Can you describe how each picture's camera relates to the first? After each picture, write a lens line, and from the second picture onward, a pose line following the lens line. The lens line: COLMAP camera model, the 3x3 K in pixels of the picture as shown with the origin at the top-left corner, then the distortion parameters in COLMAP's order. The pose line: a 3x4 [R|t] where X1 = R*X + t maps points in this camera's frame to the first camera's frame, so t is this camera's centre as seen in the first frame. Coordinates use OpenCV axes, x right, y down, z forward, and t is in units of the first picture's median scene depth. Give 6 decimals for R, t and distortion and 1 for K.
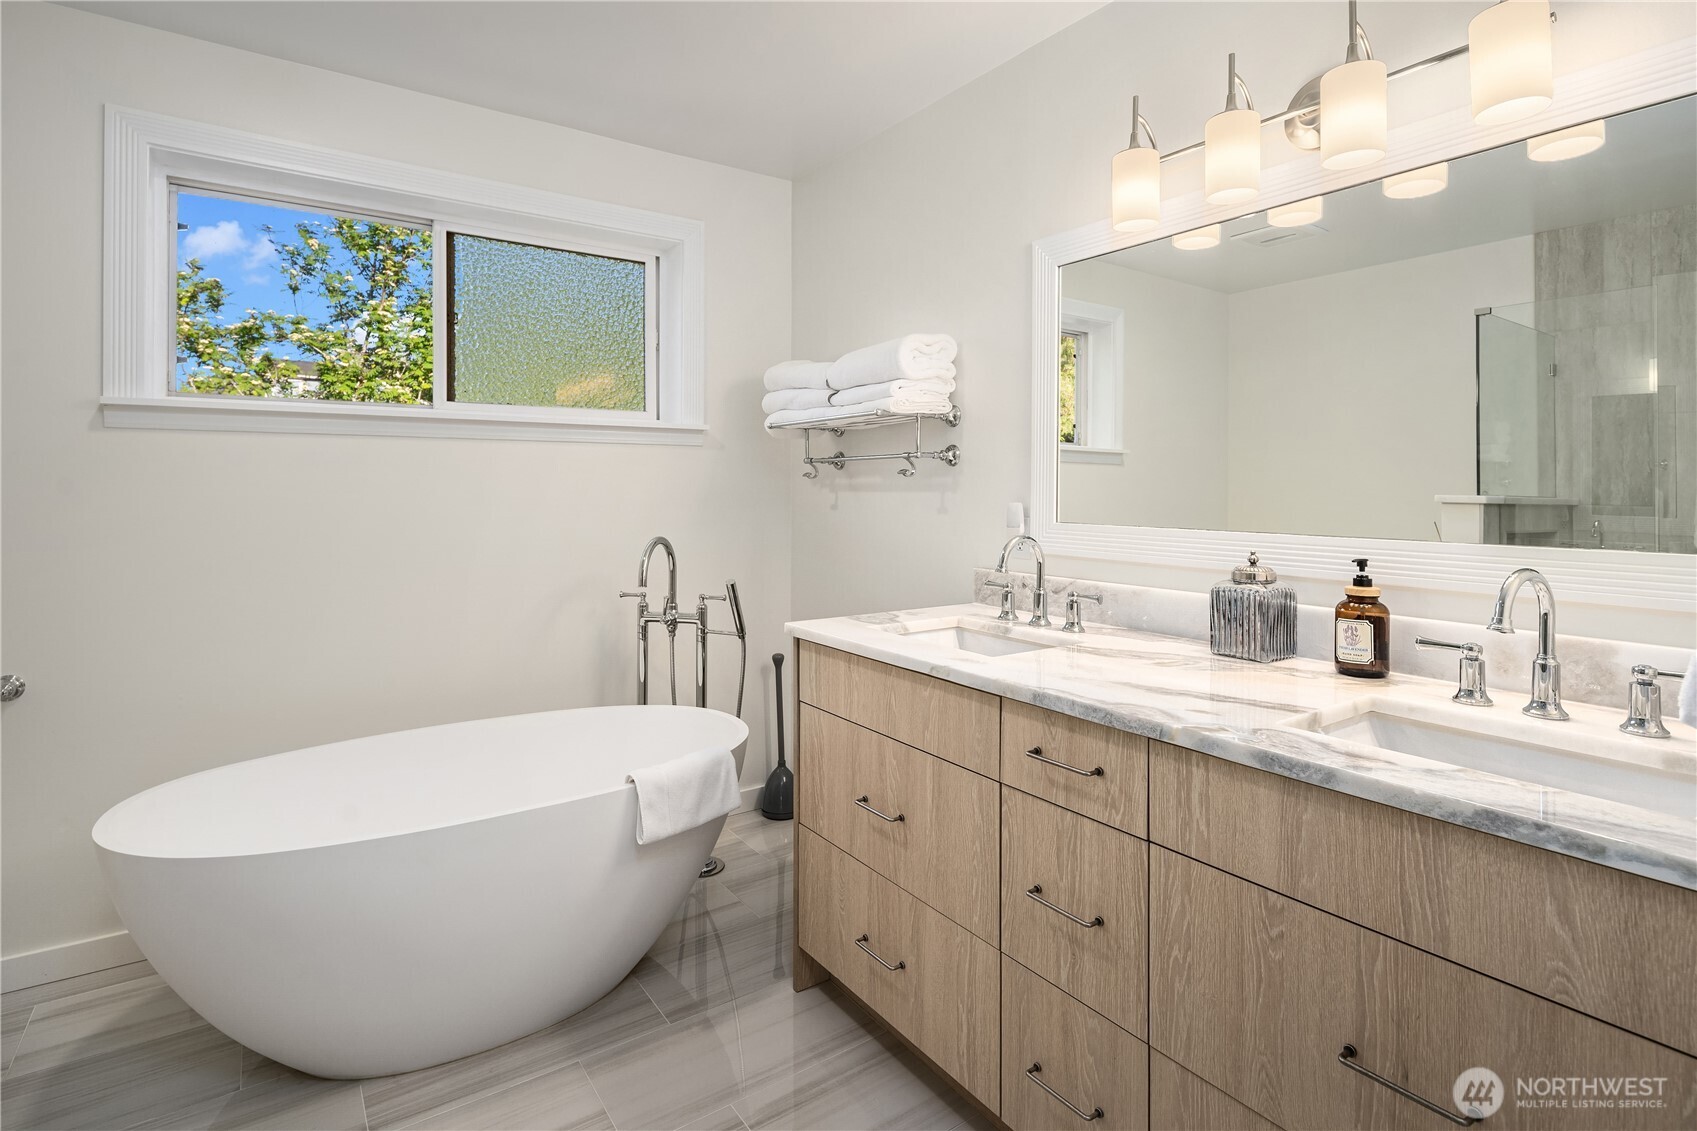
lens RADIAL K [[838.6, 0, 847.9], [0, 838.6, 487.9], [0, 0, 1]] dist [0.001579, -0.001637]
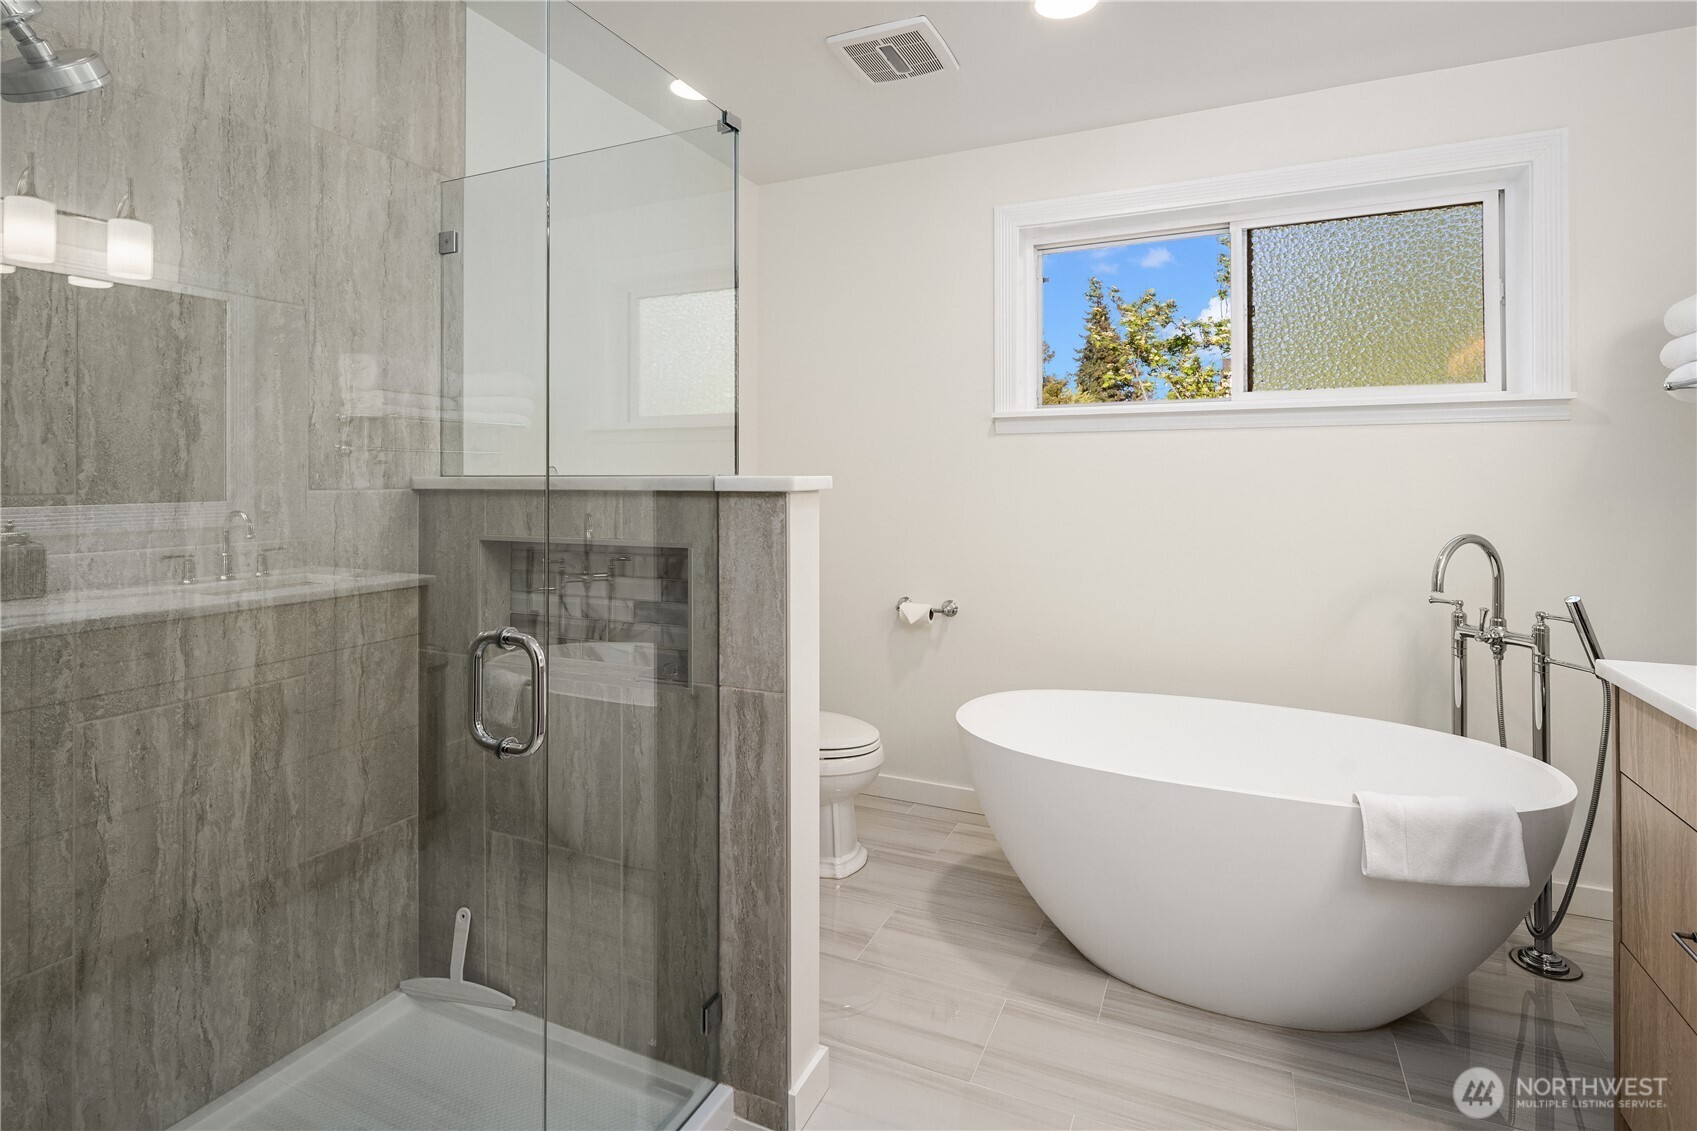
lens RADIAL K [[841.6, 0, 848.0], [0, 841.6, 472.4], [0, 0, 1]] dist [-0.002948, -0.001159]
pose [[0.506094, -0.007447, -0.862446, 0.176963], [0.003174, 0.999972, -0.006772, 0.000891], [0.862472, 0.000690, 0.506104, 0.052842]]
